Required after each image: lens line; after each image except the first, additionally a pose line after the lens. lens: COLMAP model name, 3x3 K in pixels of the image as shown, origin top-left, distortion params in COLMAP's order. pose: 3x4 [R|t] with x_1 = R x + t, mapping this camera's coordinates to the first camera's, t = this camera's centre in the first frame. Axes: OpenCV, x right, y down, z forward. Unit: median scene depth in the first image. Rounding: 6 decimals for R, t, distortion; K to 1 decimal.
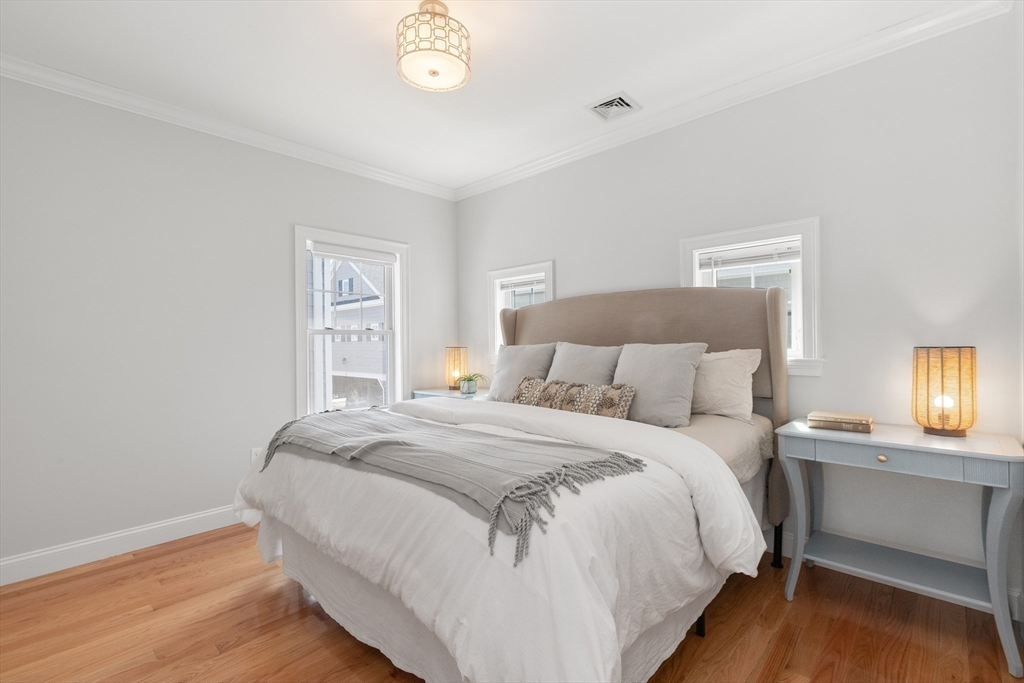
lens RADIAL K [[464.1, 0, 512.0], [0, 464.1, 341.5], [0, 0, 1]] dist [0.002503, 0.000546]
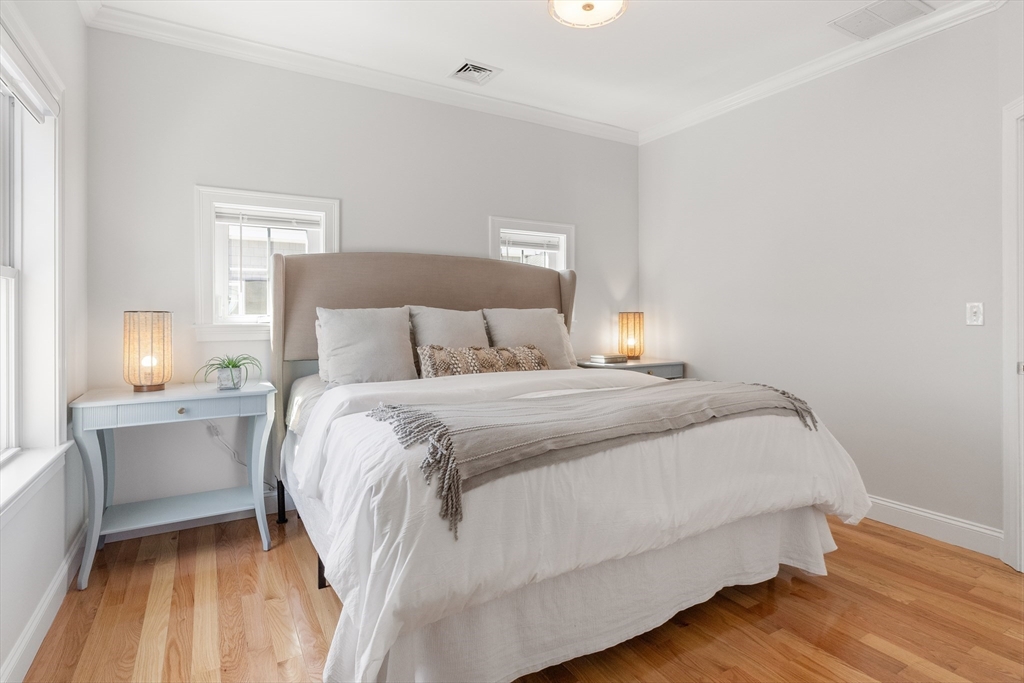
lens RADIAL K [[529.9, 0, 516.8], [0, 529.9, 309.7], [0, 0, 1]] dist [0.000582, 0.000078]
pose [[0.264256, 0.015150, 0.964334, -1.033584], [-0.004261, 0.999885, -0.014541, 0.029757], [-0.964443, -0.000267, 0.264290, 0.728461]]
